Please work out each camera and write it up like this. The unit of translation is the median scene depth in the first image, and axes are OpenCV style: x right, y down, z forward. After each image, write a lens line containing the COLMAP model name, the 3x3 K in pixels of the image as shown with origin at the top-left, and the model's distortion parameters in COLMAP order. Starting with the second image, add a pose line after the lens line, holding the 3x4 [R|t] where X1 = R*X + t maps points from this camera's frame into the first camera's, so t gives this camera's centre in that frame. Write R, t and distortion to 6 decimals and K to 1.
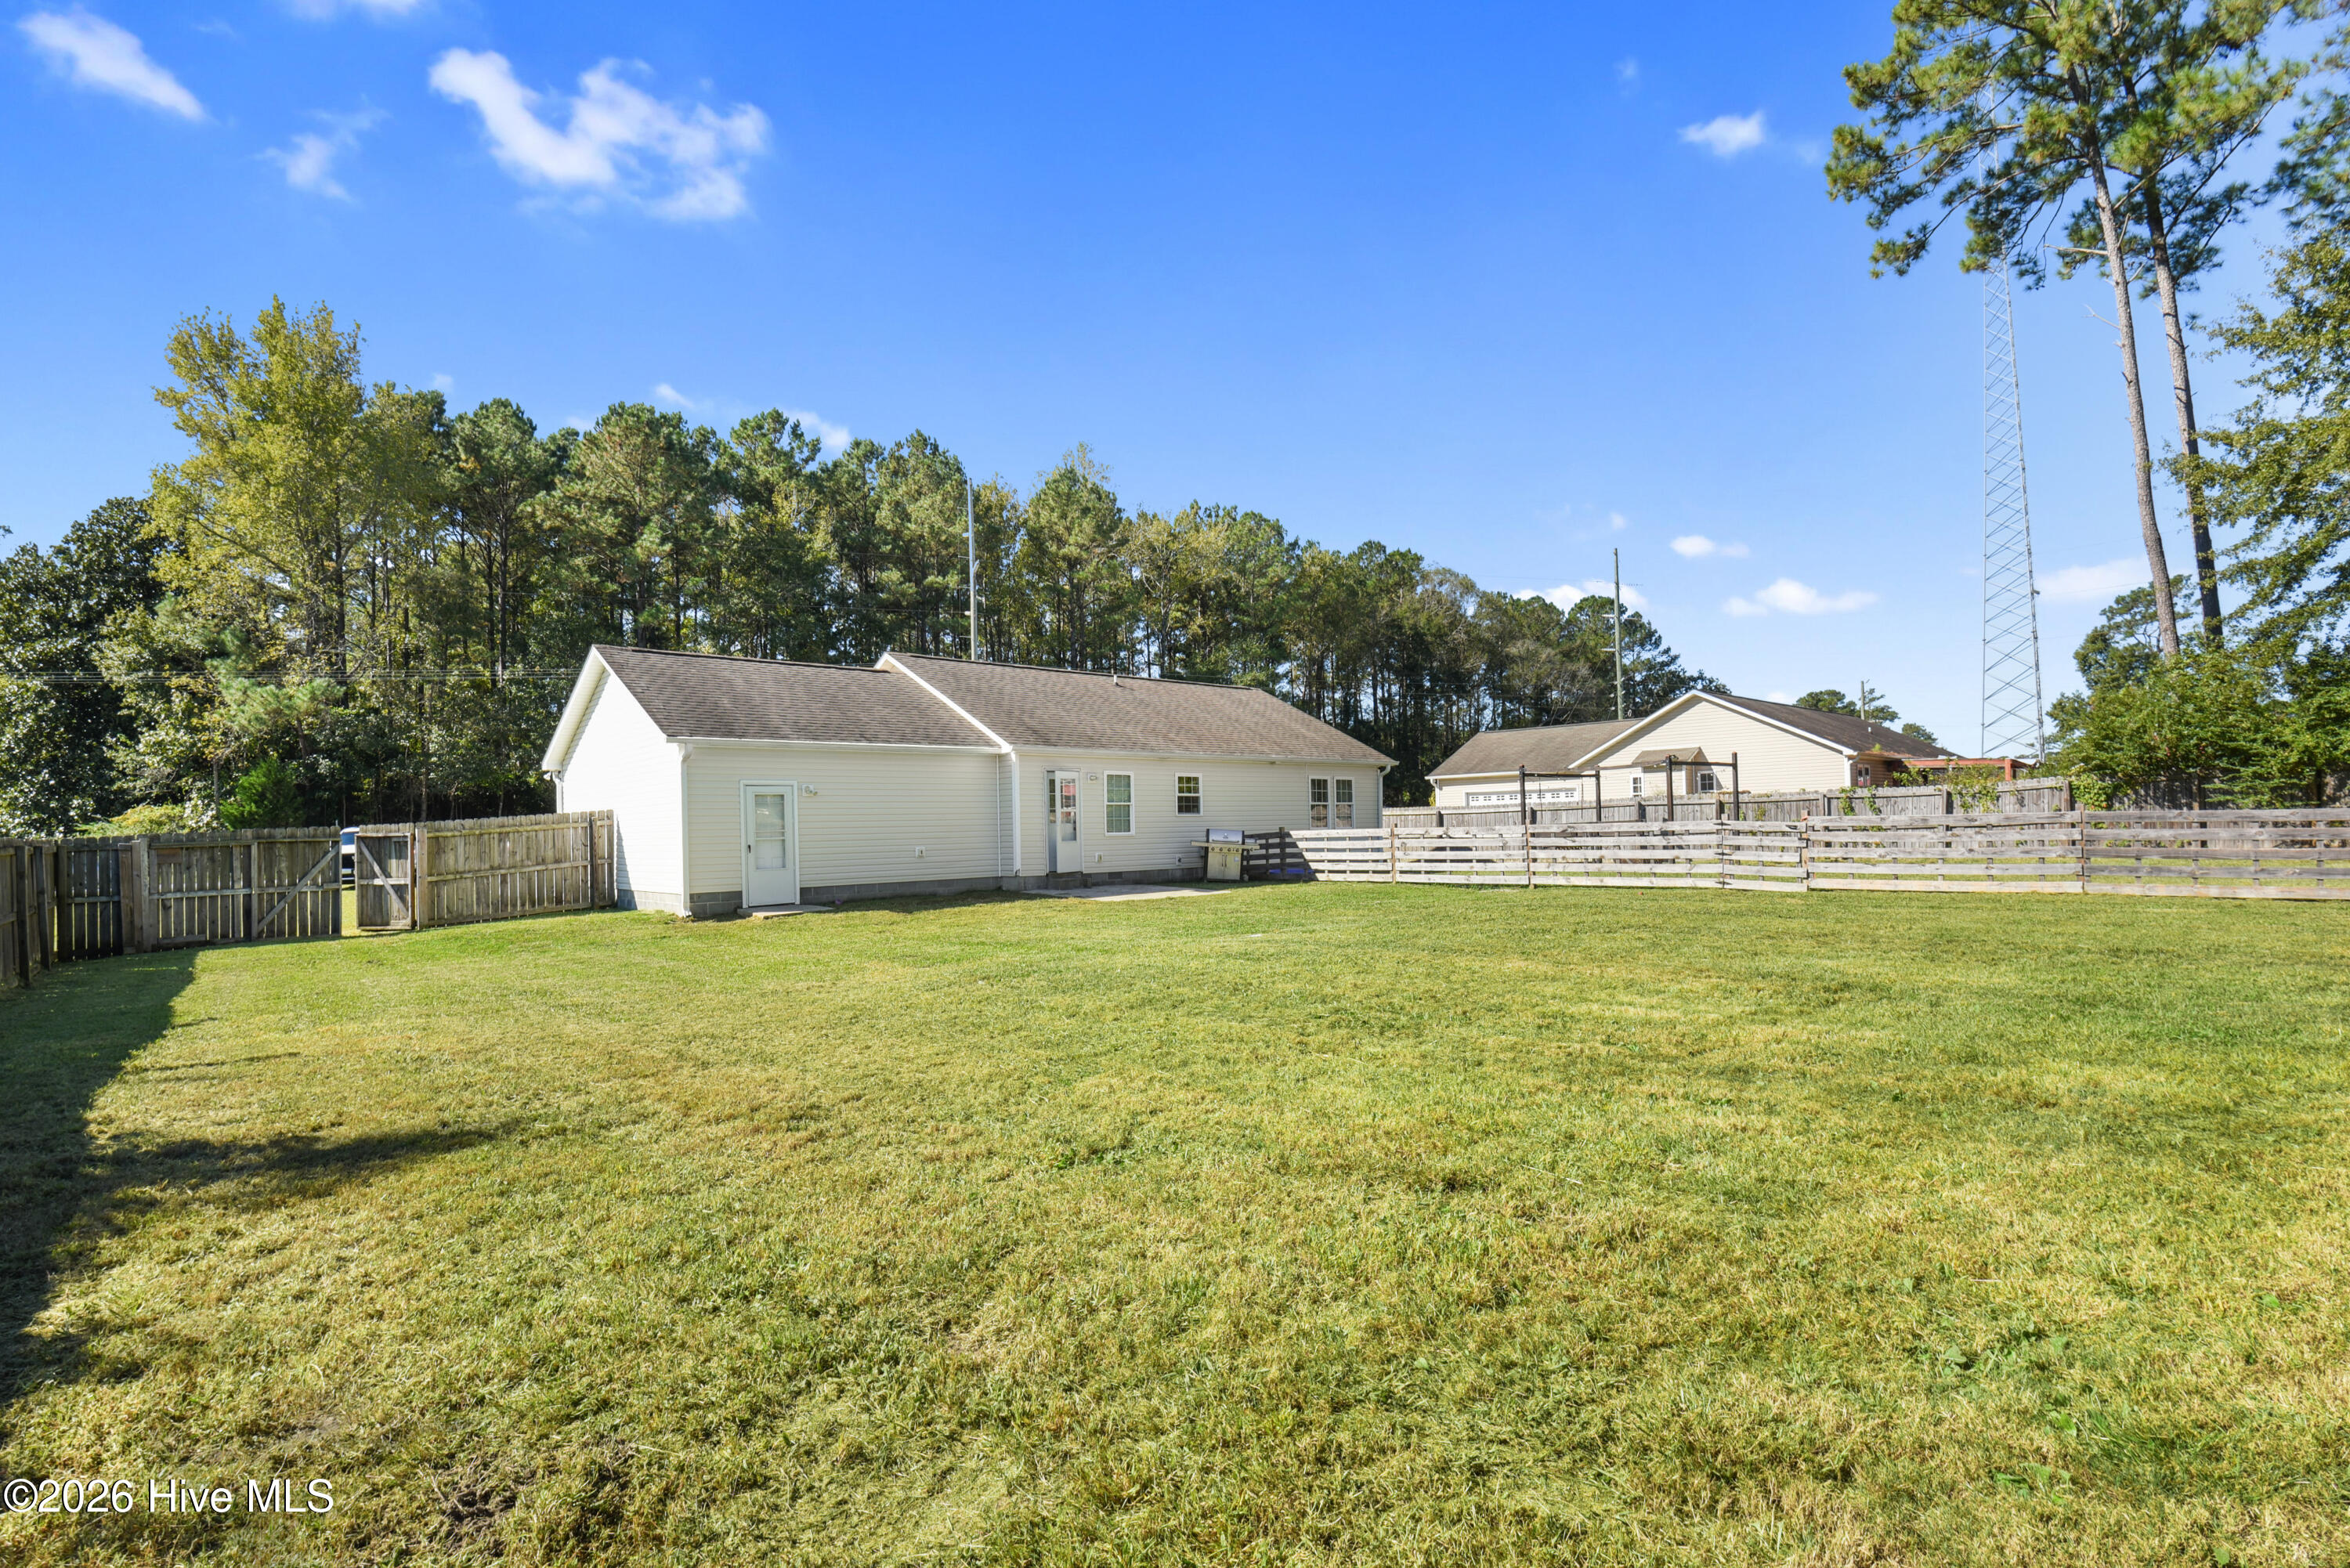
lens RADIAL K [[1092.6, 0, 1180.9], [0, 1092.6, 824.0], [0, 0, 1]] dist [-0.003123, -0.025081]
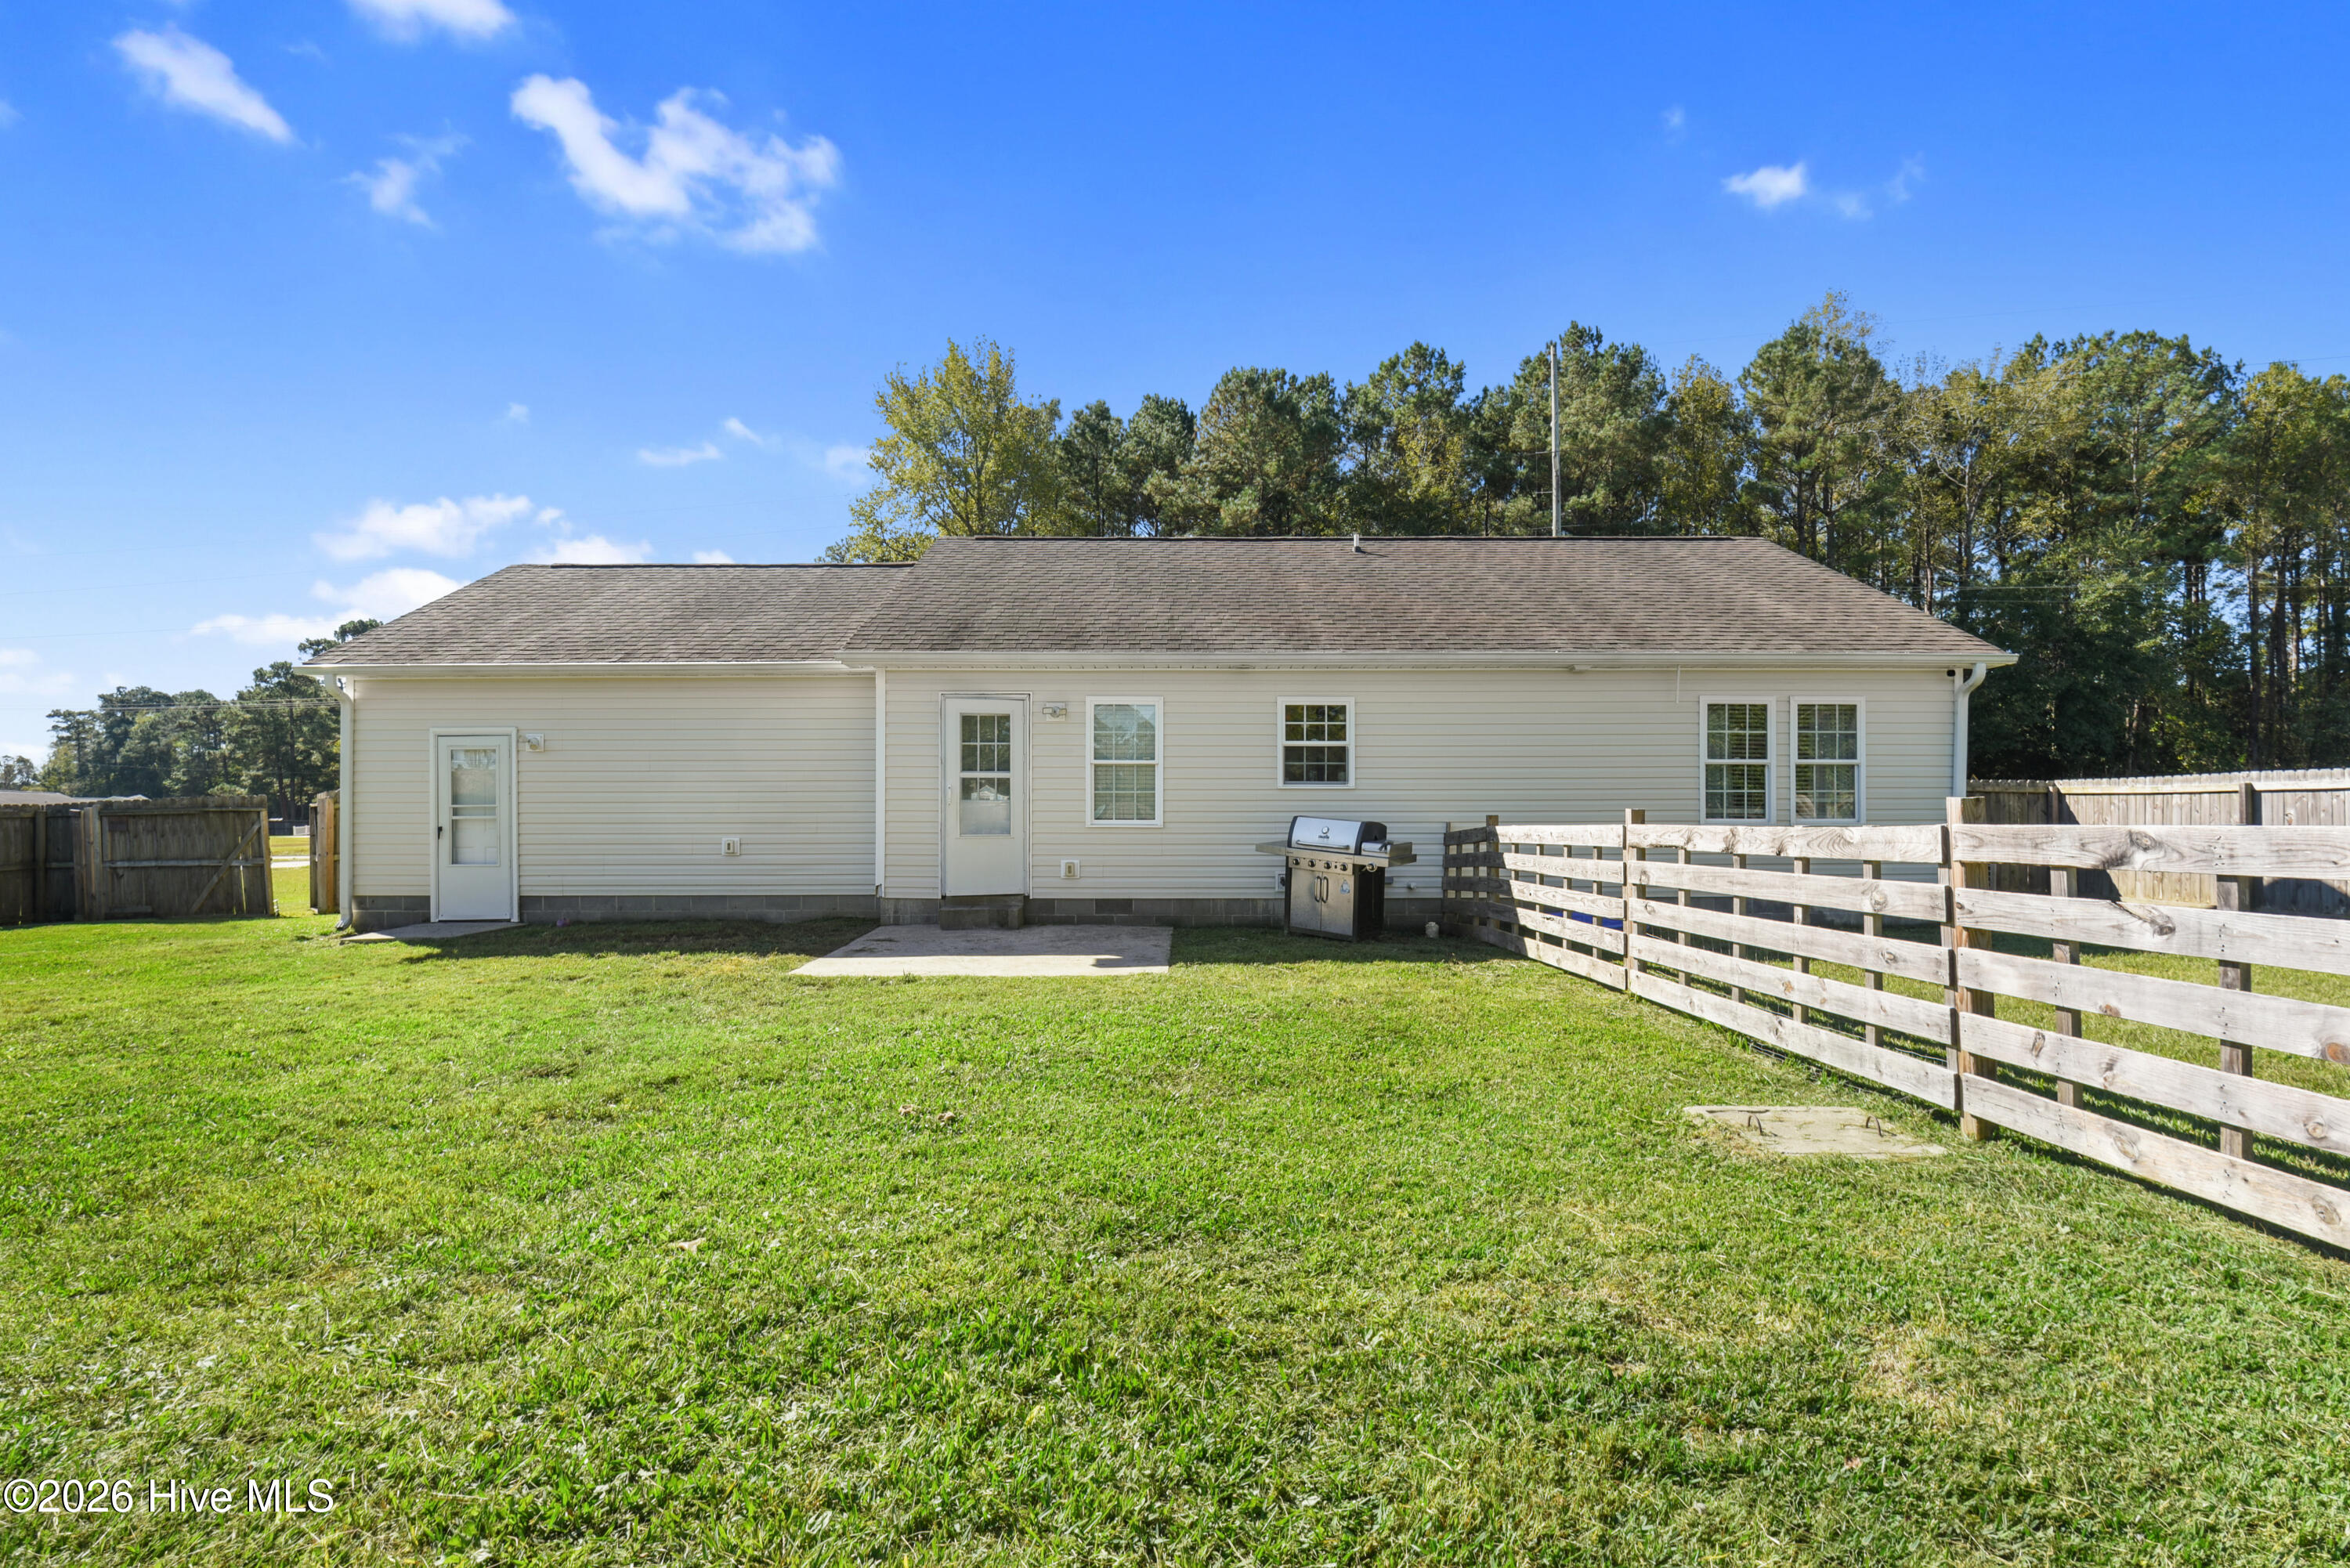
lens RADIAL K [[1092.6, 0, 1180.9], [0, 1092.6, 824.0], [0, 0, 1]] dist [-0.003123, -0.025081]
pose [[0.741355, 0.022472, -0.670737, 0.277966], [-0.013265, 0.999735, 0.018833, -0.000194], [0.670982, -0.005064, 0.741456, 0.607608]]
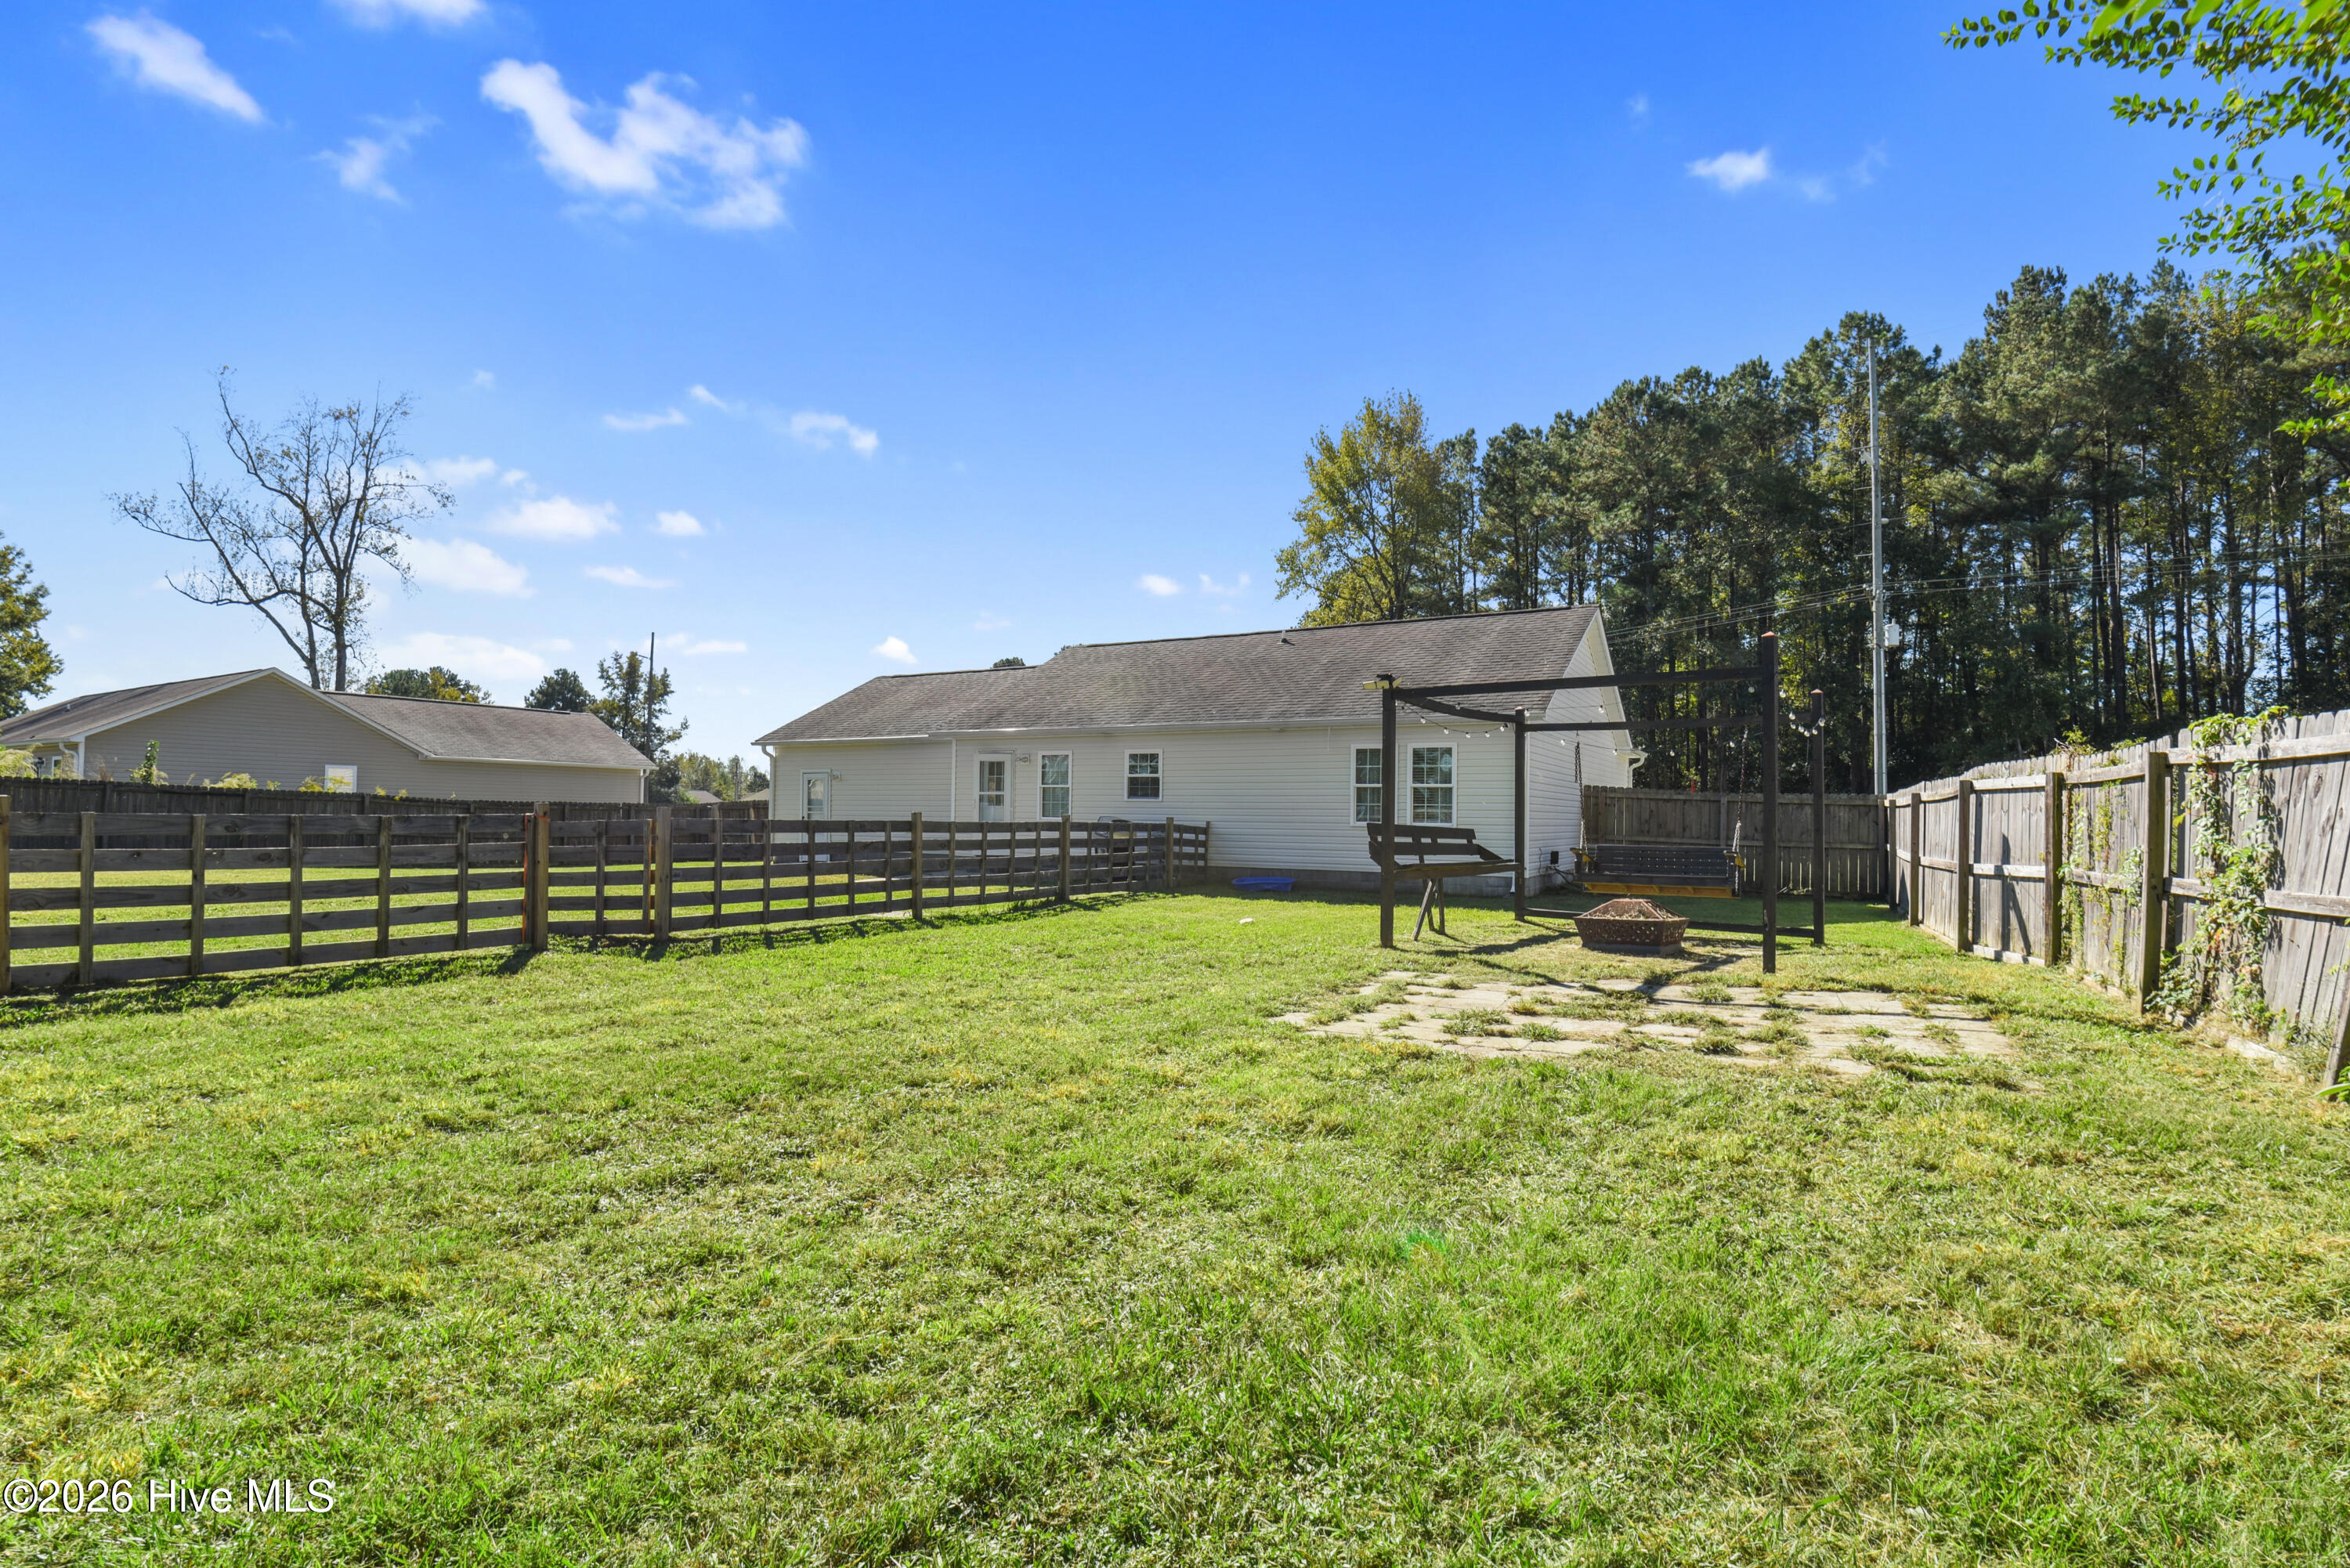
lens RADIAL K [[1109.0, 0, 1168.3], [0, 1109.0, 810.2], [0, 0, 1]] dist [-0.010673, -0.025536]
pose [[0.294555, 0.022167, -0.955377, 0.807656], [-0.019525, 0.999662, 0.017175, -0.015085], [0.955435, 0.013595, 0.294888, 0.764978]]
